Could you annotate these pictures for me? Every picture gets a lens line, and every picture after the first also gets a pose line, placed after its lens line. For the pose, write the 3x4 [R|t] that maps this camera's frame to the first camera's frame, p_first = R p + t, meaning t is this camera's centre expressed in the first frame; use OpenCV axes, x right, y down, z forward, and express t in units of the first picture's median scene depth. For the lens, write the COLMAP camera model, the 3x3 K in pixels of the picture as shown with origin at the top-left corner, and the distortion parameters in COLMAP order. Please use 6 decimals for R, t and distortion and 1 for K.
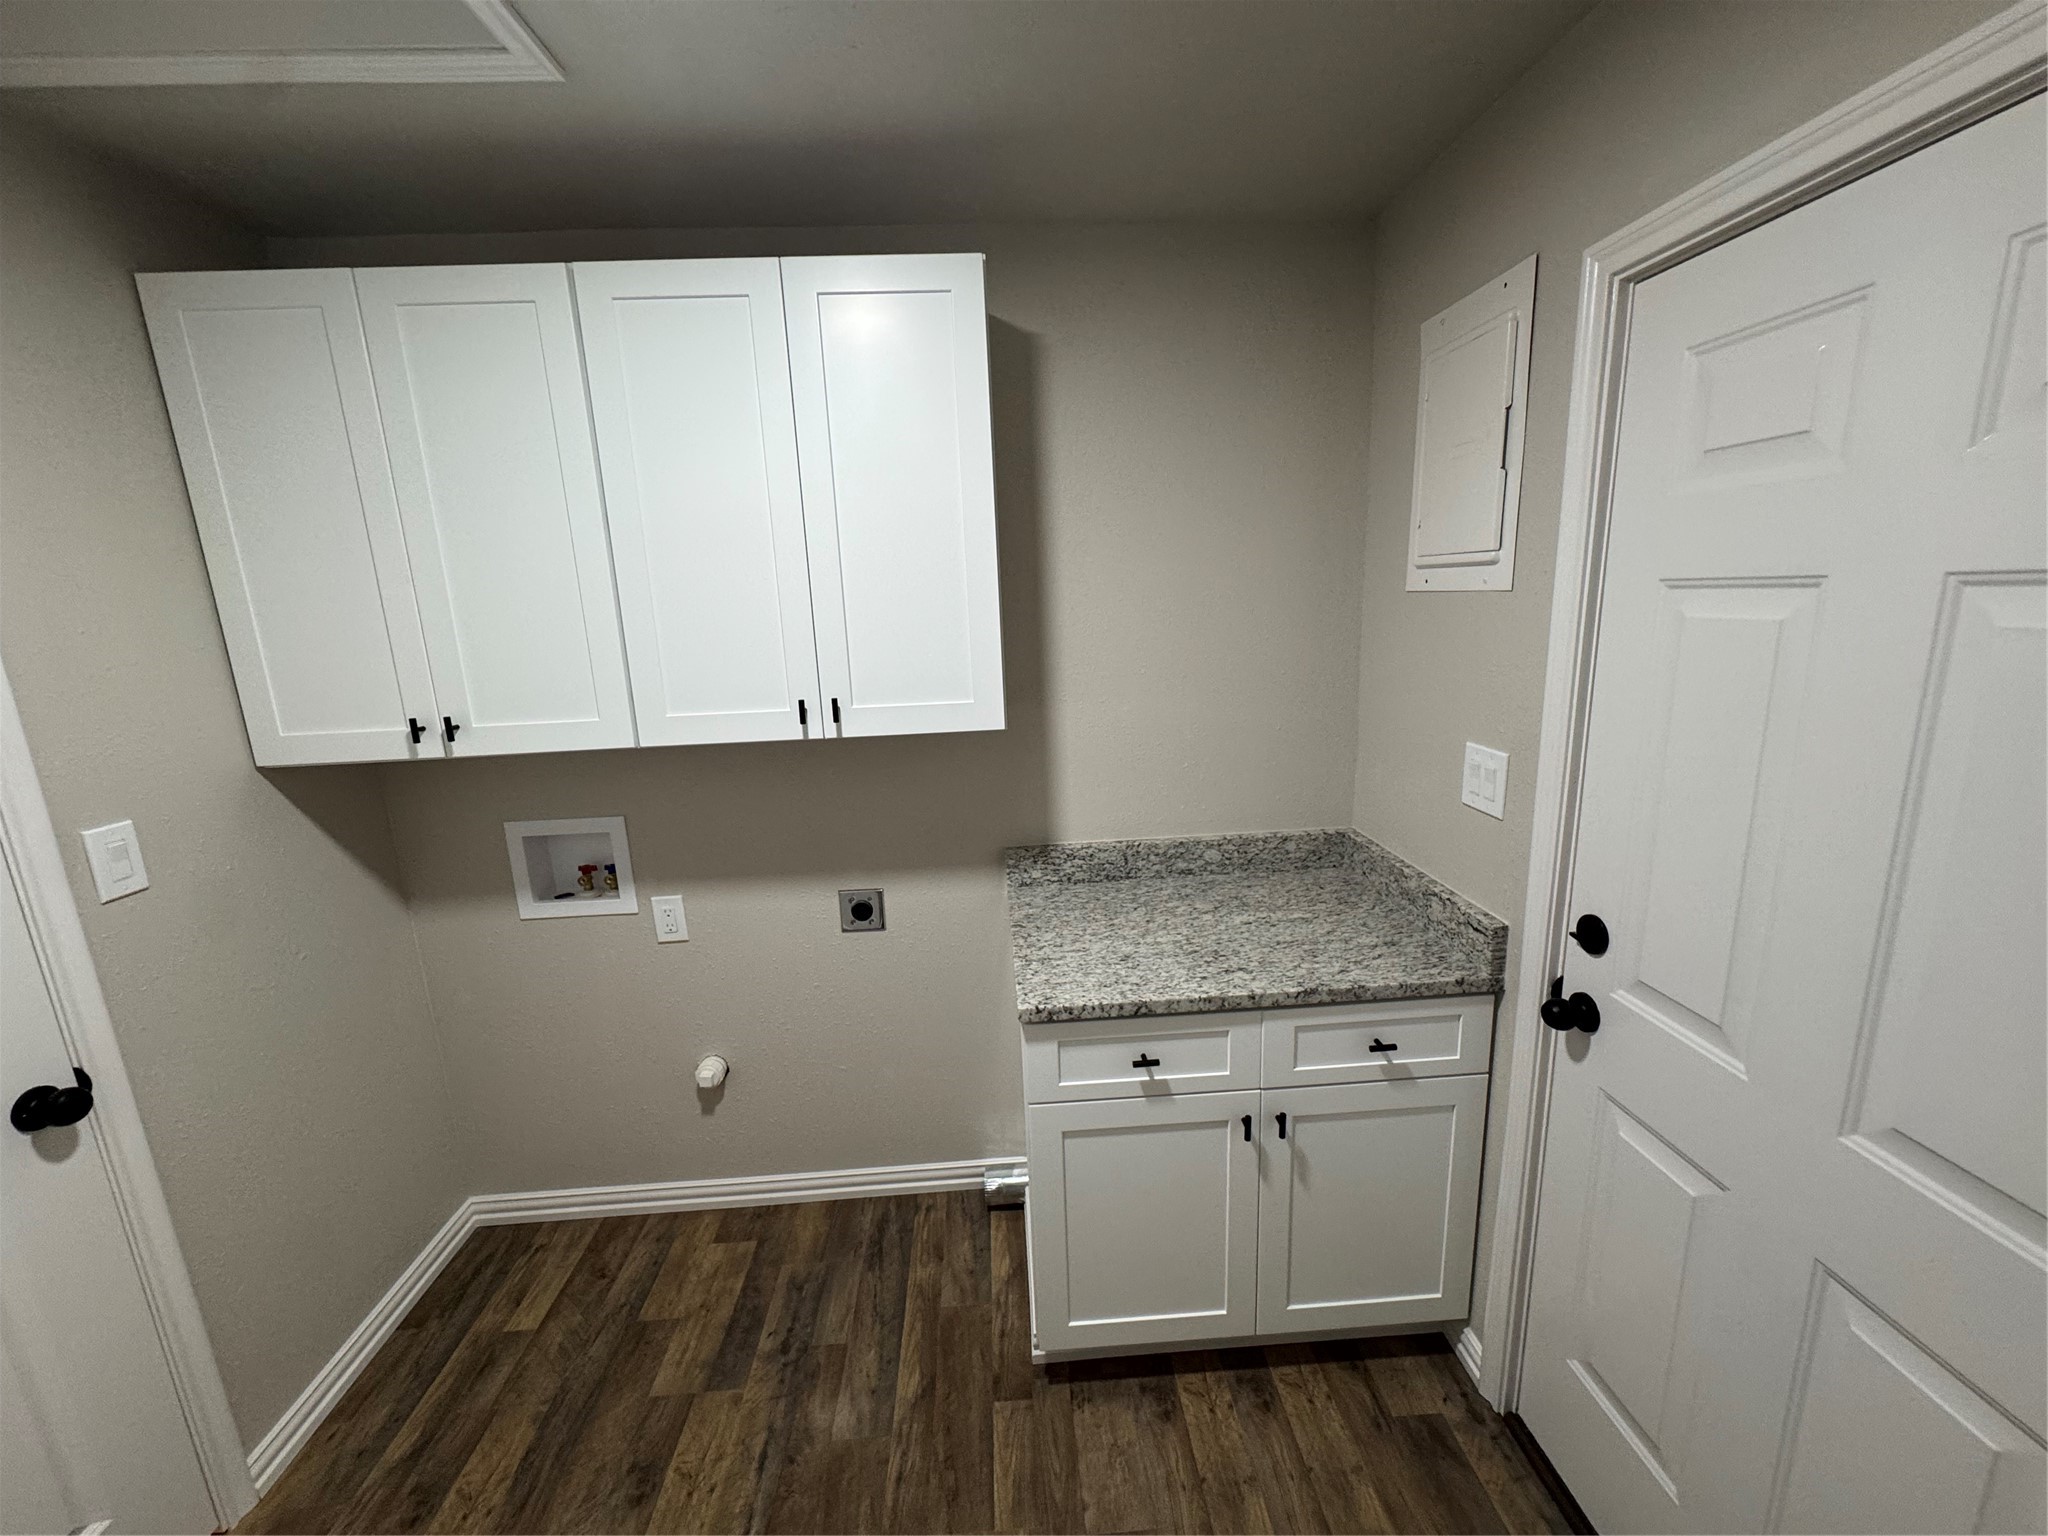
lens RADIAL K [[813.2, 0, 1024.0], [0, 813.2, 768.0], [0, 0, 1]] dist [-0.002474, -0.000272]
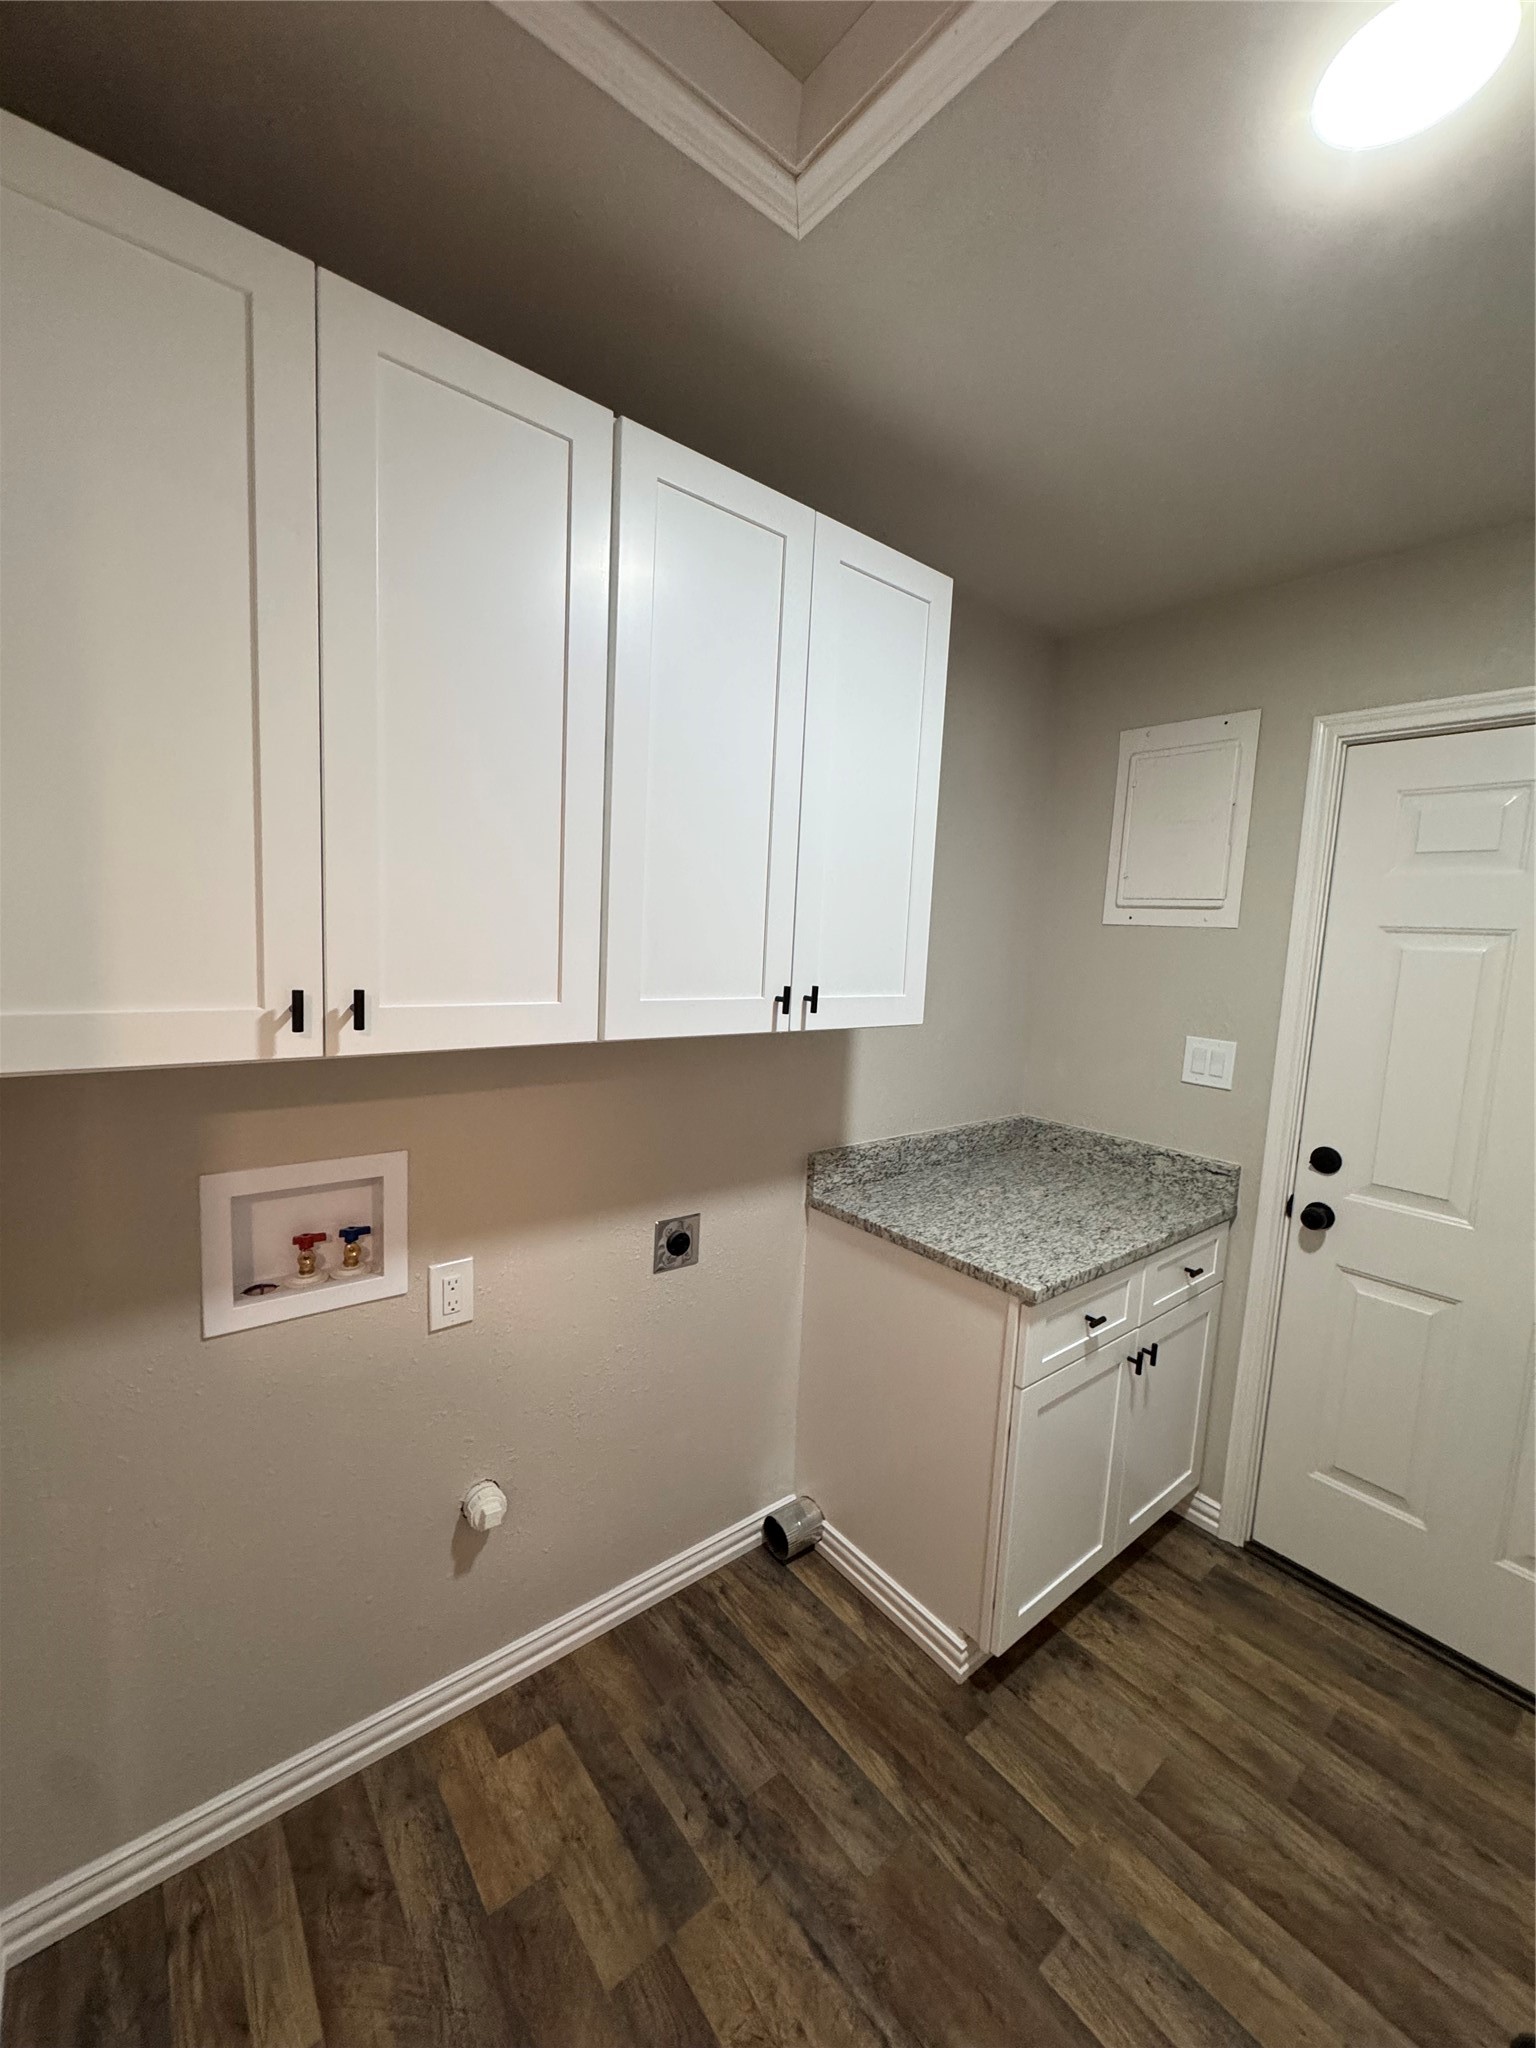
lens RADIAL K [[819.6, 0, 760.6], [0, 819.6, 1019.1], [0, 0, 1]] dist [-0.003070, 0.000416]
pose [[0.804998, 0.016569, 0.593046, -0.739480], [0.042846, 0.995376, -0.085969, 0.023431], [-0.591728, 0.094614, 0.800566, 0.281197]]
